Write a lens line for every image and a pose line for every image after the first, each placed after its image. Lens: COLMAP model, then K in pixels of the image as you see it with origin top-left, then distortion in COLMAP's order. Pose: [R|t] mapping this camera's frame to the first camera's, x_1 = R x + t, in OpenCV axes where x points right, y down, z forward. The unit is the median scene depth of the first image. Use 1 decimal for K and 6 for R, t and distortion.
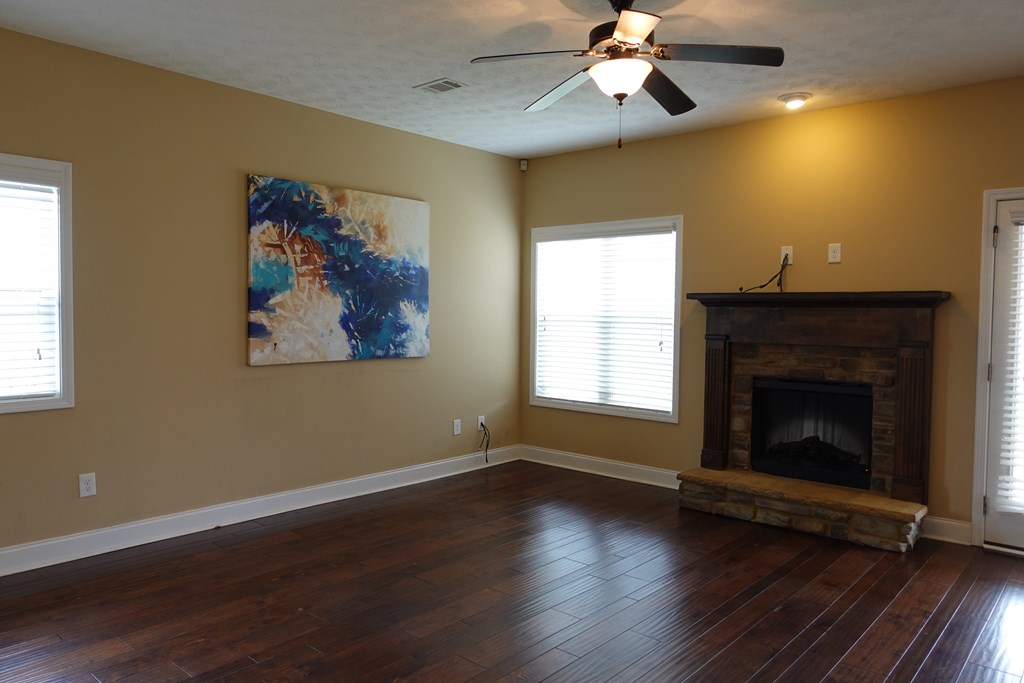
lens RADIAL K [[714.4, 0, 509.7], [0, 714.4, 338.2], [0, 0, 1]] dist [-0.001476, -0.000073]
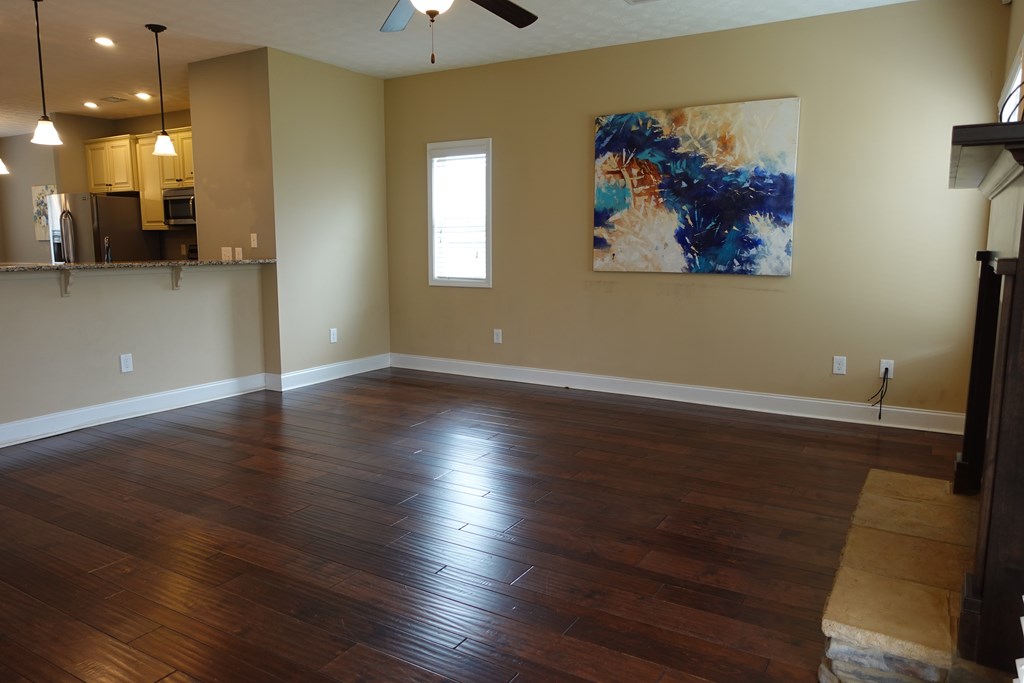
lens RADIAL K [[714.4, 0, 508.5], [0, 714.4, 336.2], [0, 0, 1]] dist [-0.001476, -0.000073]
pose [[0.180856, 0.122665, -0.975830, 0.801078], [-0.035209, 0.992363, 0.118218, 0.008330], [0.982879, 0.012977, 0.183793, 0.571569]]
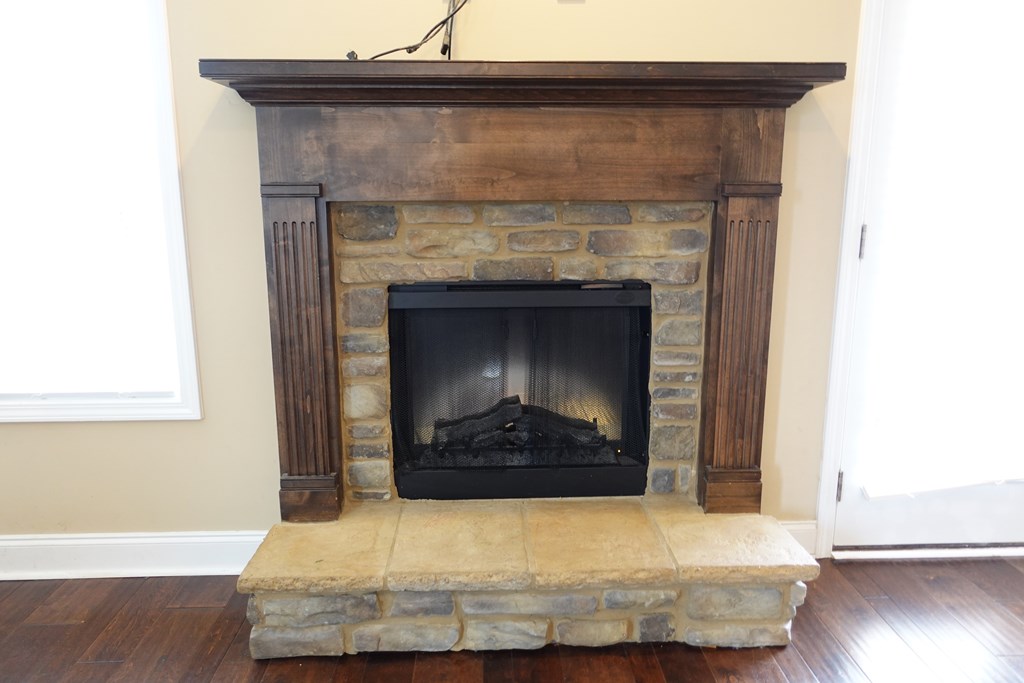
lens RADIAL K [[714.4, 0, 505.8], [0, 714.4, 336.6], [0, 0, 1]] dist [-0.001476, -0.000073]
pose [[0.720780, -0.153908, 0.675861, 0.110833], [0.035265, 0.981918, 0.185995, 0.008984], [-0.692266, -0.110228, 0.713174, 0.684095]]
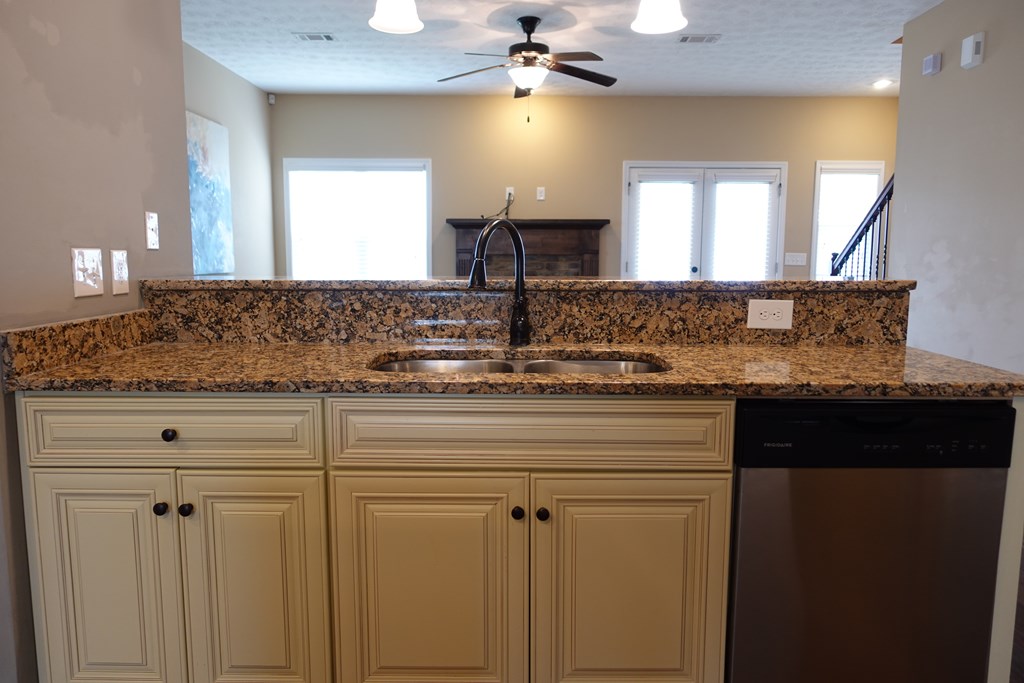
lens RADIAL K [[714.4, 0, 519.0], [0, 714.4, 347.1], [0, 0, 1]] dist [-0.001476, -0.000073]
pose [[0.753545, -0.093890, 0.650657, -0.586994], [0.028014, 0.993436, 0.110909, 0.035081], [-0.656799, -0.065347, 0.751229, -0.135589]]
